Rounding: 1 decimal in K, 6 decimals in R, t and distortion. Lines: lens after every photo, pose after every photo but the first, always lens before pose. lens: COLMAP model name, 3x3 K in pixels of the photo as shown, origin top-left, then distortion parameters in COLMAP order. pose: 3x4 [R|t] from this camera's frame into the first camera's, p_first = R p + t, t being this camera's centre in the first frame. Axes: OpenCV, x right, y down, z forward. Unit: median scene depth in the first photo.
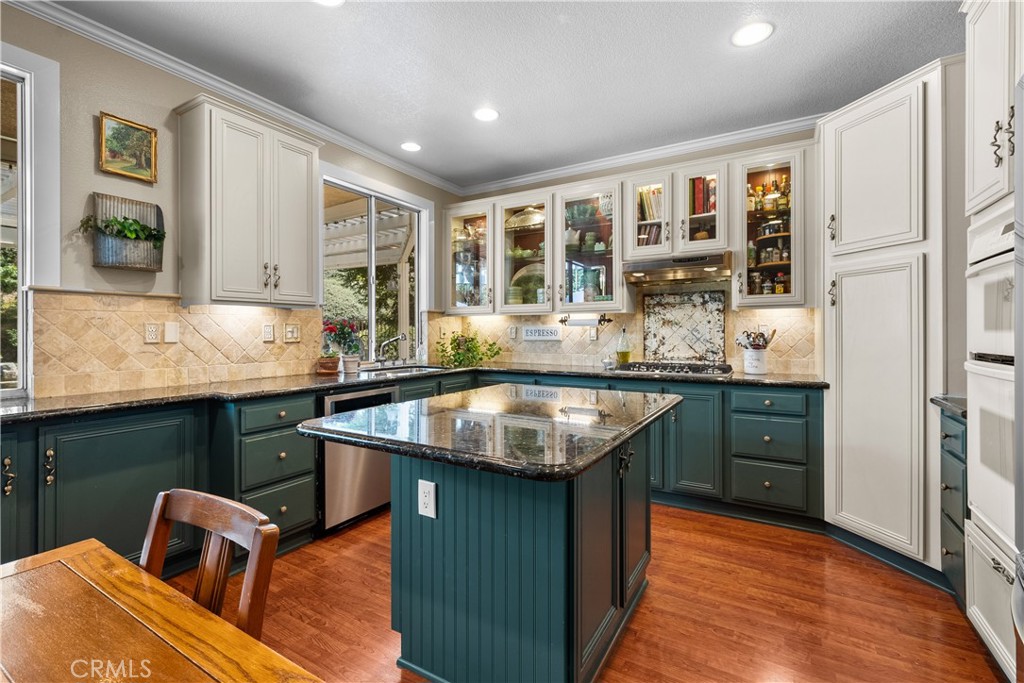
lens RADIAL K [[445.1, 0, 509.7], [0, 445.1, 335.6], [0, 0, 1]] dist [0.000979, -0.000621]
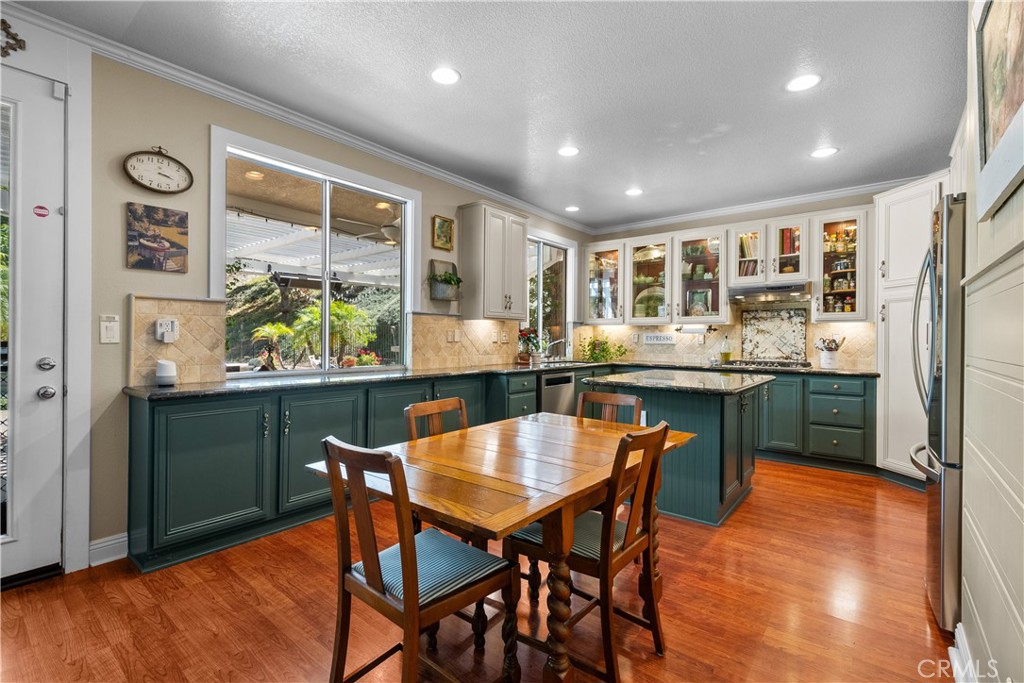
lens RADIAL K [[445.1, 0, 513.3], [0, 445.1, 340.1], [0, 0, 1]] dist [0.000979, -0.000621]
pose [[0.989646, 0.009424, -0.143219, -0.235485], [-0.009889, 0.999948, -0.002533, 0.009524], [0.143188, 0.003923, 0.989688, -0.538107]]
